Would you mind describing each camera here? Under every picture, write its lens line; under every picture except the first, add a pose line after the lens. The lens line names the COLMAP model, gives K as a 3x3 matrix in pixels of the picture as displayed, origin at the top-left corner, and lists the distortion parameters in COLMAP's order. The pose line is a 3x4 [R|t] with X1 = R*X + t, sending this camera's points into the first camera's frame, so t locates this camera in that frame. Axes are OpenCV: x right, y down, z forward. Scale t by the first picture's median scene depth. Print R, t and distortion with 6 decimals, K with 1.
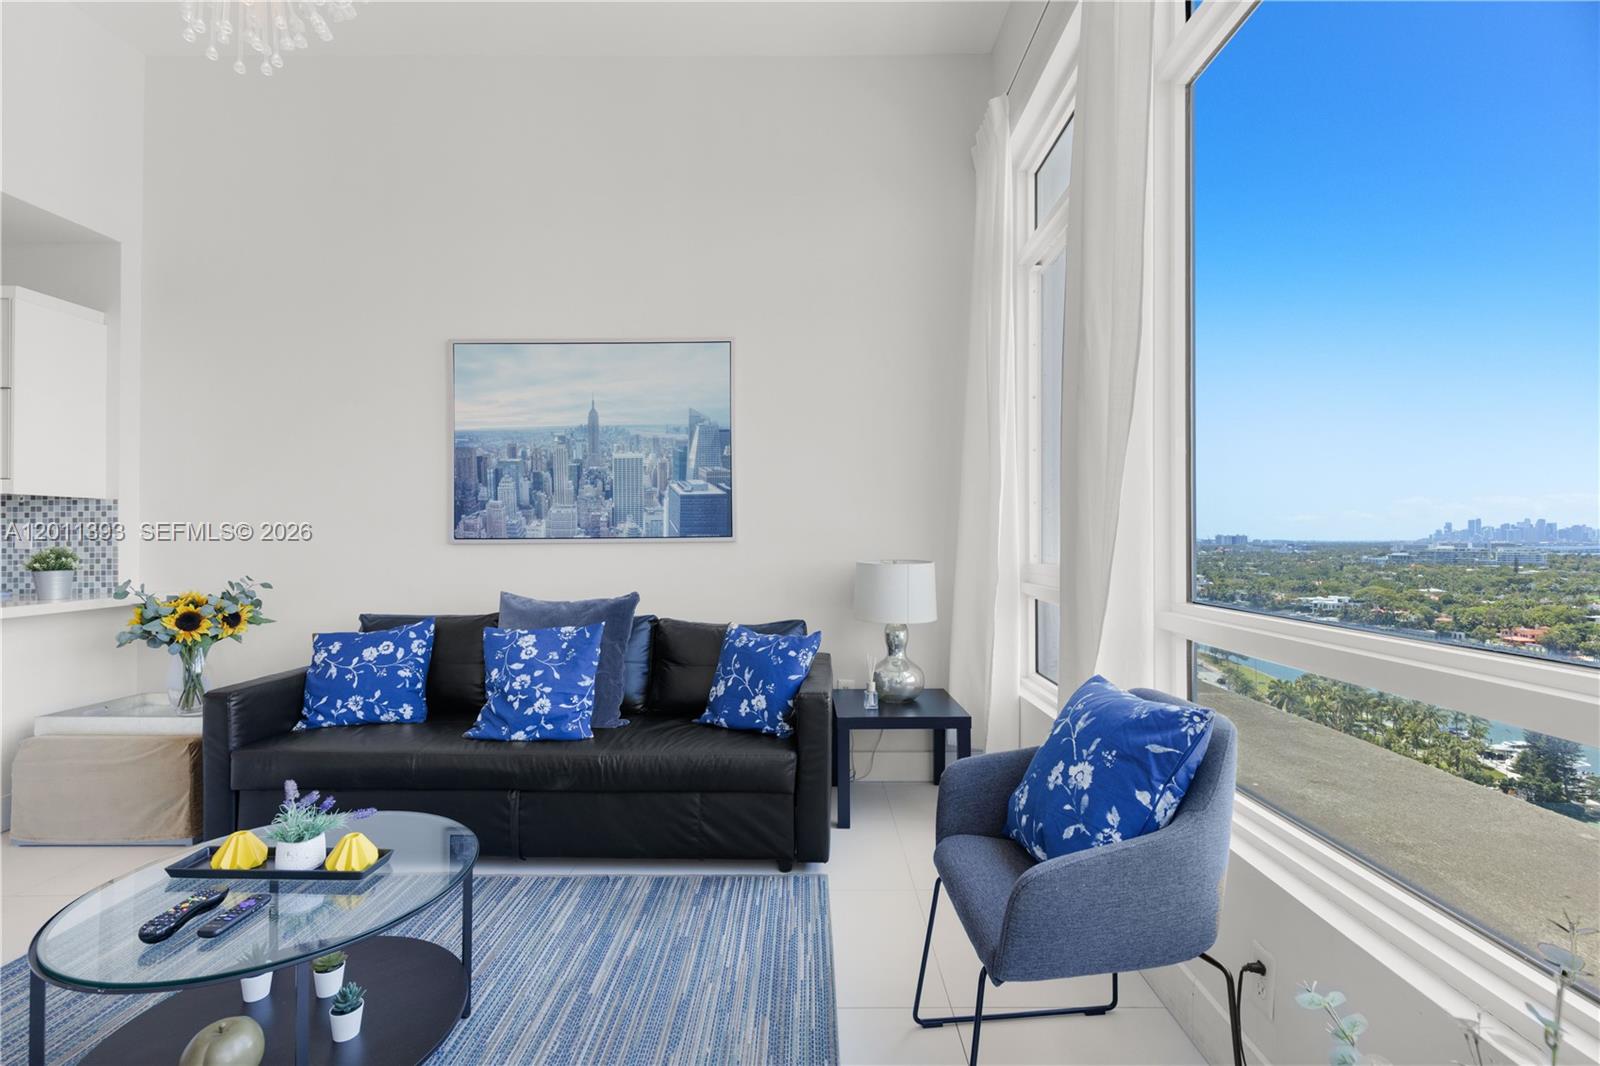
lens RADIAL K [[737.7, 0, 806.8], [0, 737.7, 527.8], [0, 0, 1]] dist [-0.001813, 0.000564]
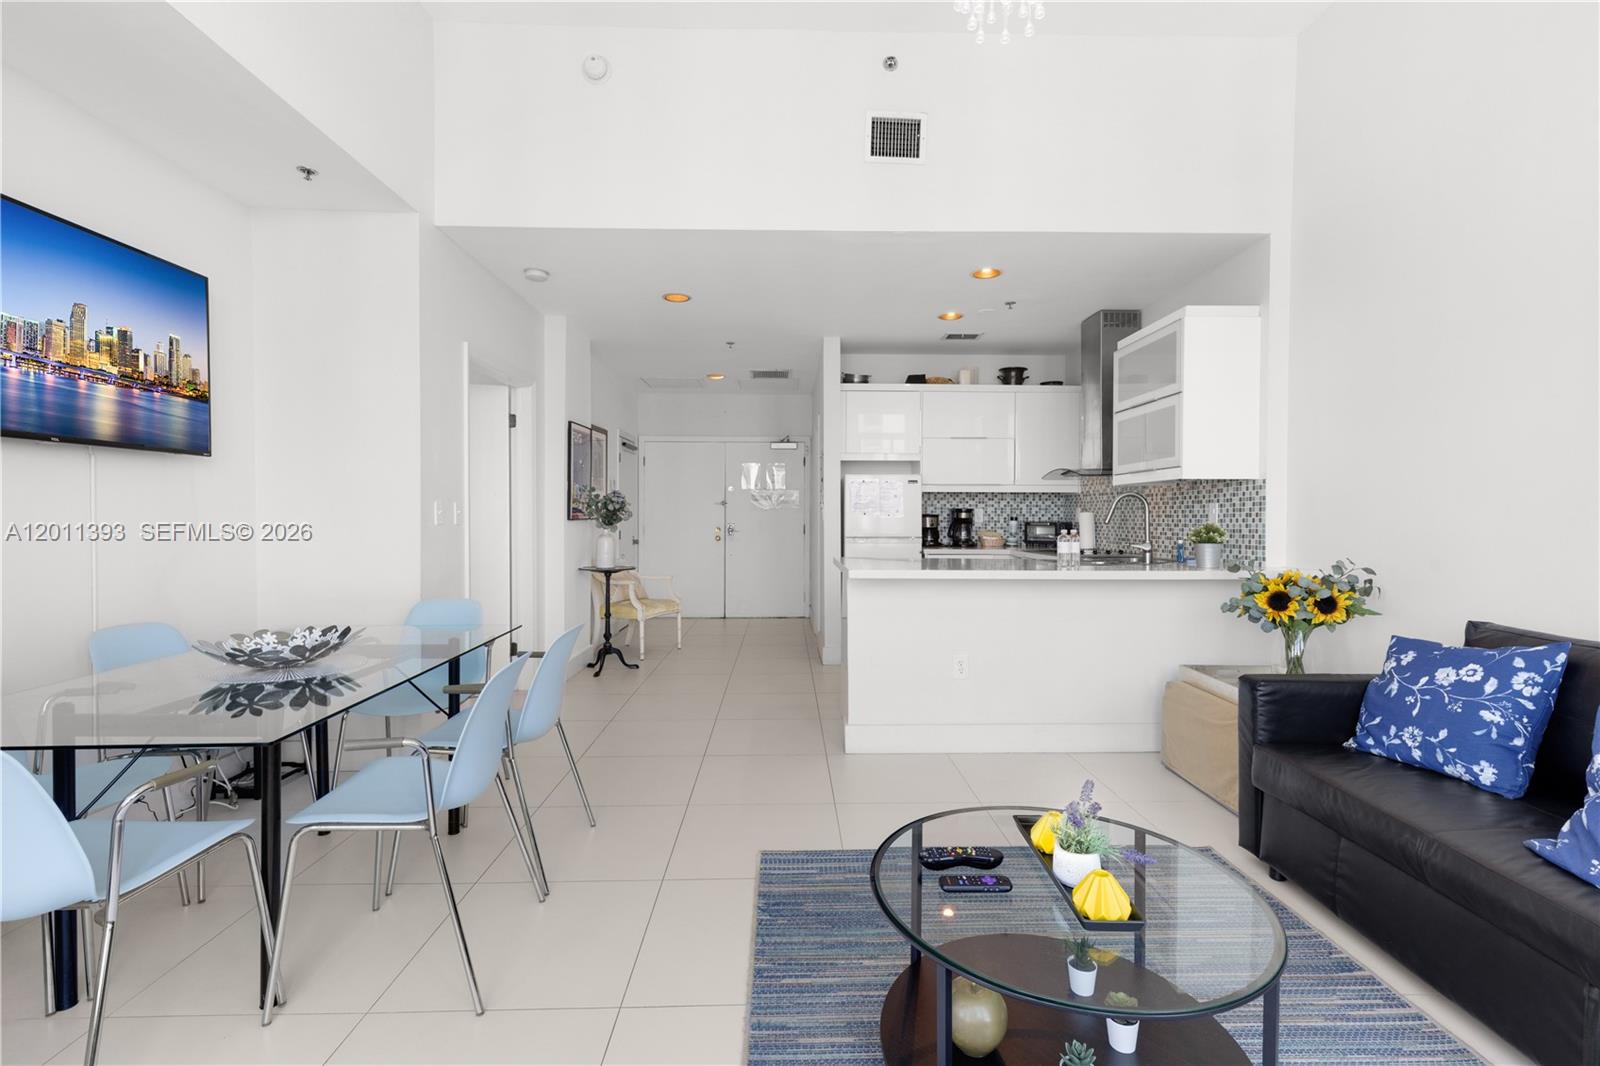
lens RADIAL K [[708.9, 0, 802.7], [0, 708.9, 525.1], [0, 0, 1]] dist [-0.001505, -0.000157]
pose [[0.019776, 0.015039, -0.999691, 0.076489], [0.008939, 0.999844, 0.015218, 0.006455], [0.999764, -0.009237, 0.019638, 0.322958]]
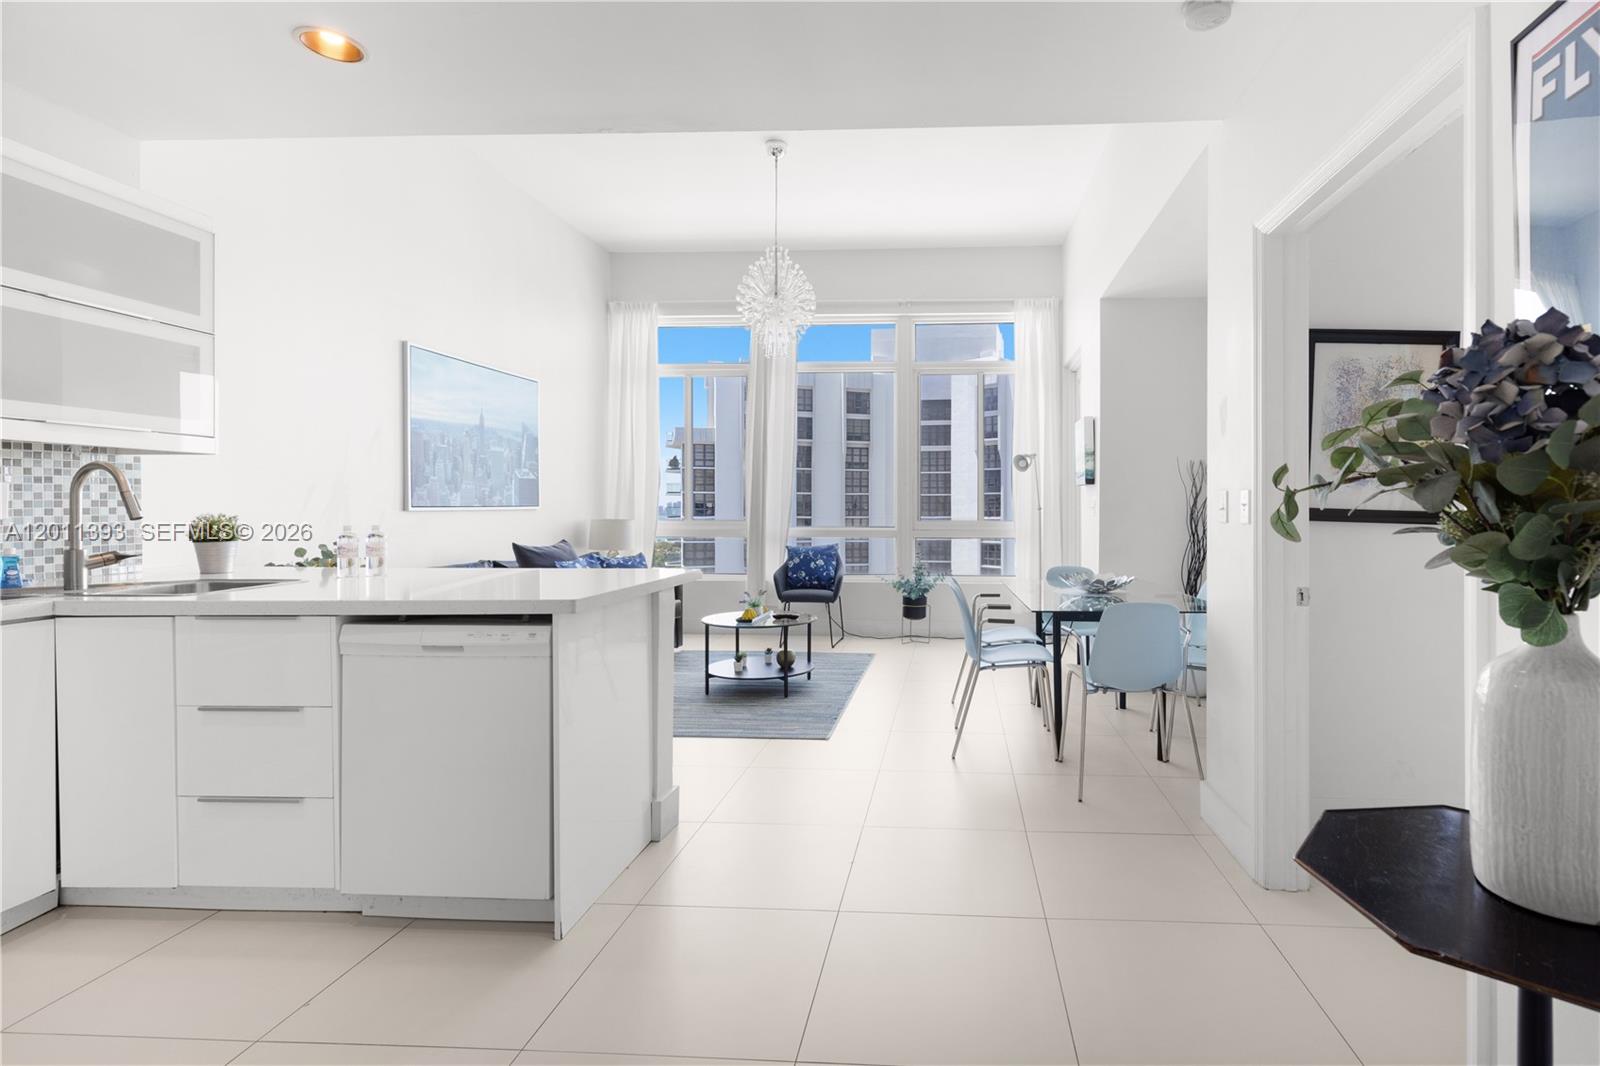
lens RADIAL K [[771.0, 0, 912.7], [0, 771.0, 509.8], [0, 0, 1]] dist [0.008386, 0.000563]
pose [[0.062249, -0.000814, 0.998060, -1.805152], [-0.015552, 0.999877, 0.001786, 0.005348], [-0.997939, -0.015633, 0.062229, 0.095859]]
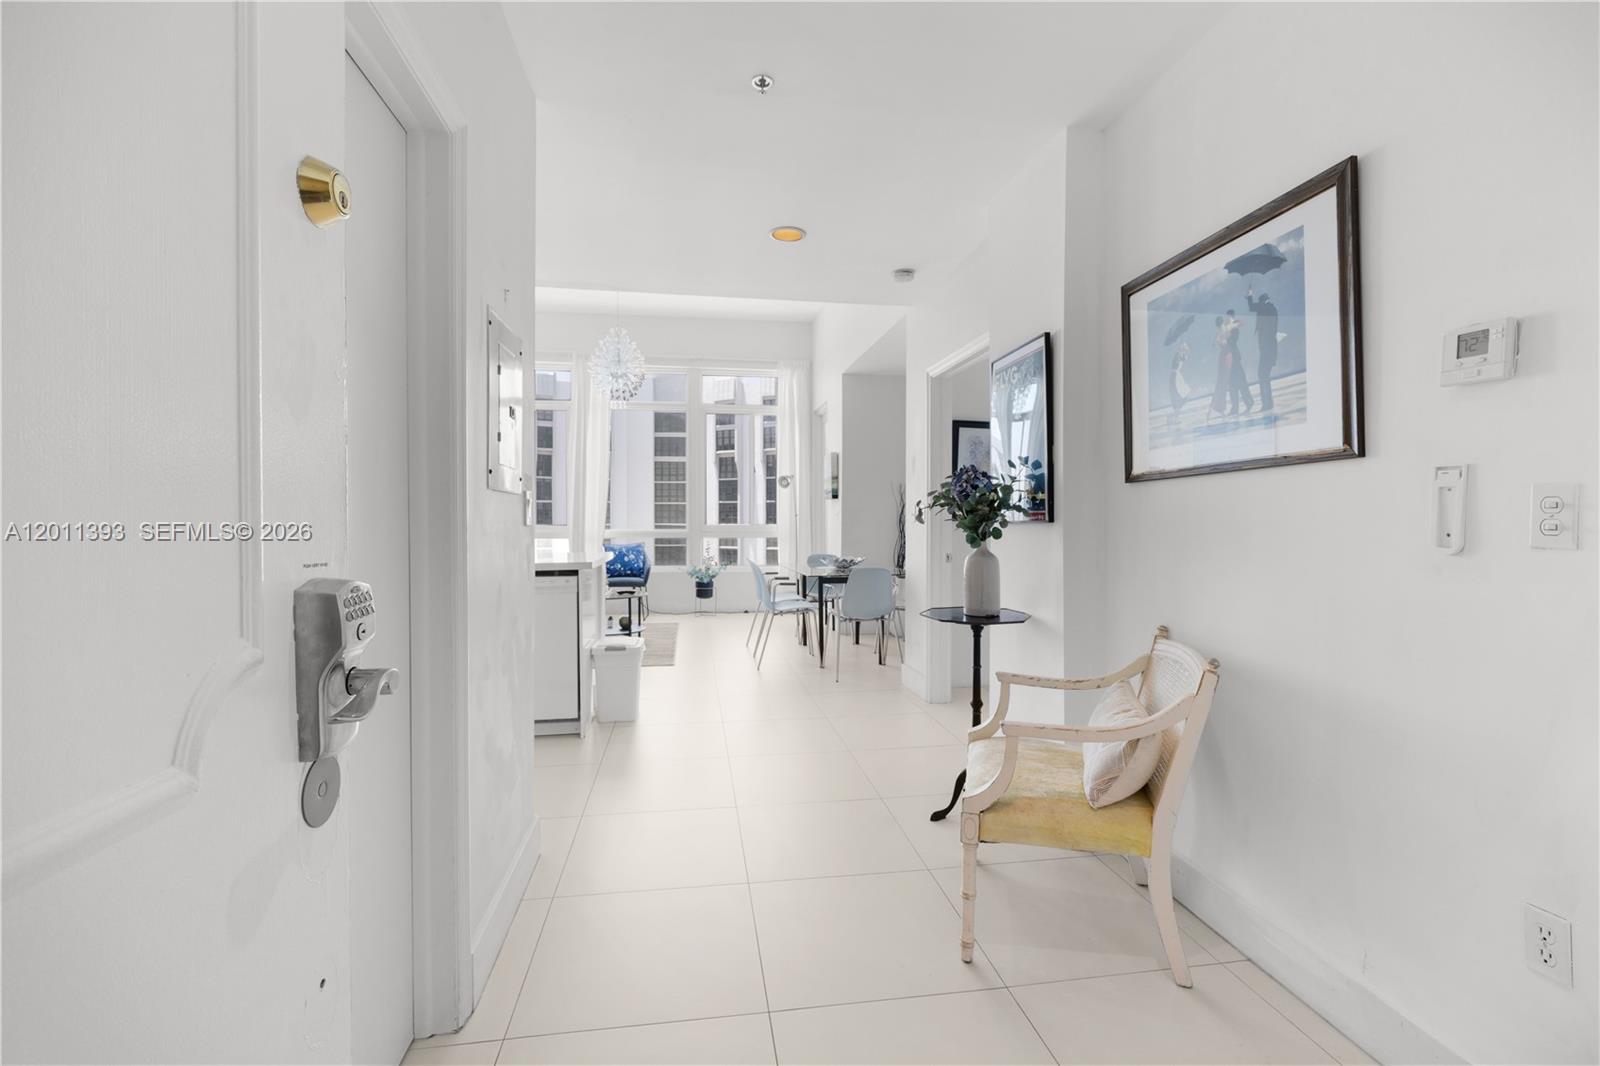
lens RADIAL K [[745.0, 0, 811.5], [0, 745.0, 525.9], [0, 0, 1]] dist [0.001760, -0.000057]
pose [[-0.157034, -0.012125, 0.987519, -2.409936], [-0.013302, 0.999860, 0.010161, 0.010568], [-0.987504, -0.011541, -0.157173, 0.253369]]
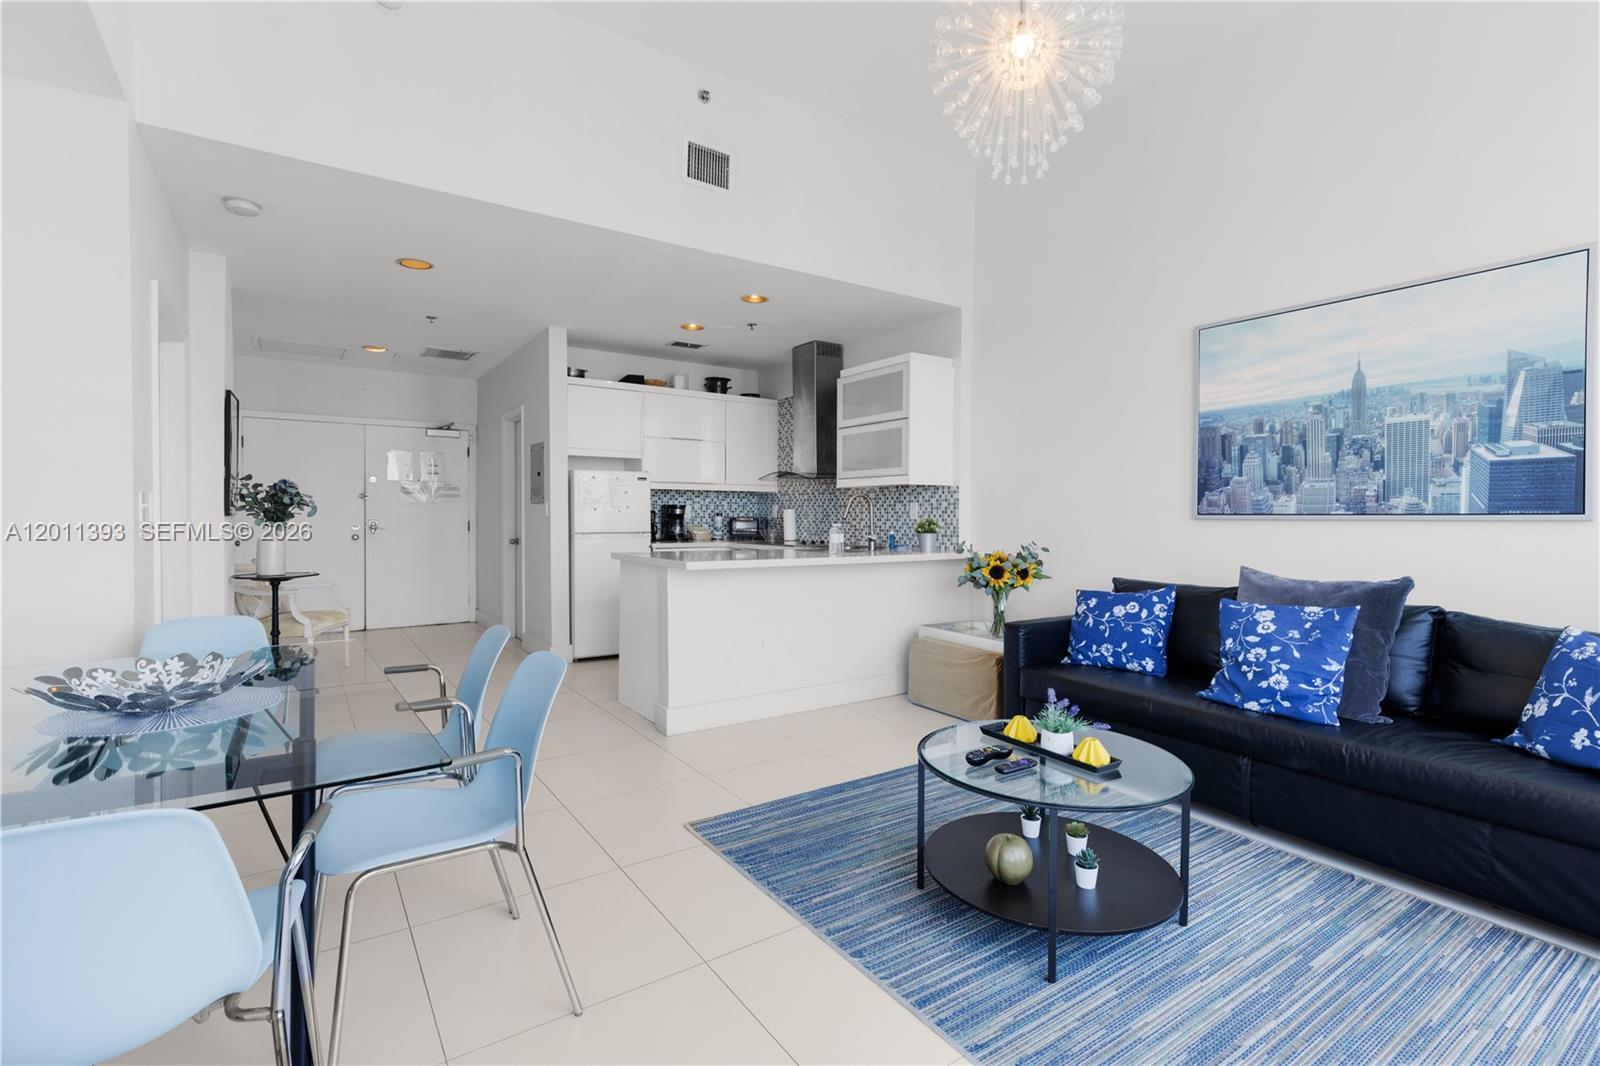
lens RADIAL K [[719.9, 0, 778.6], [0, 719.9, 526.9], [0, 0, 1]] dist [0.002231, -0.000838]
pose [[0.543092, 0.020925, -0.839412, 0.070600], [0.004574, 0.999601, 0.027878, 0.001206], [0.839661, -0.018979, 0.542780, -0.075910]]
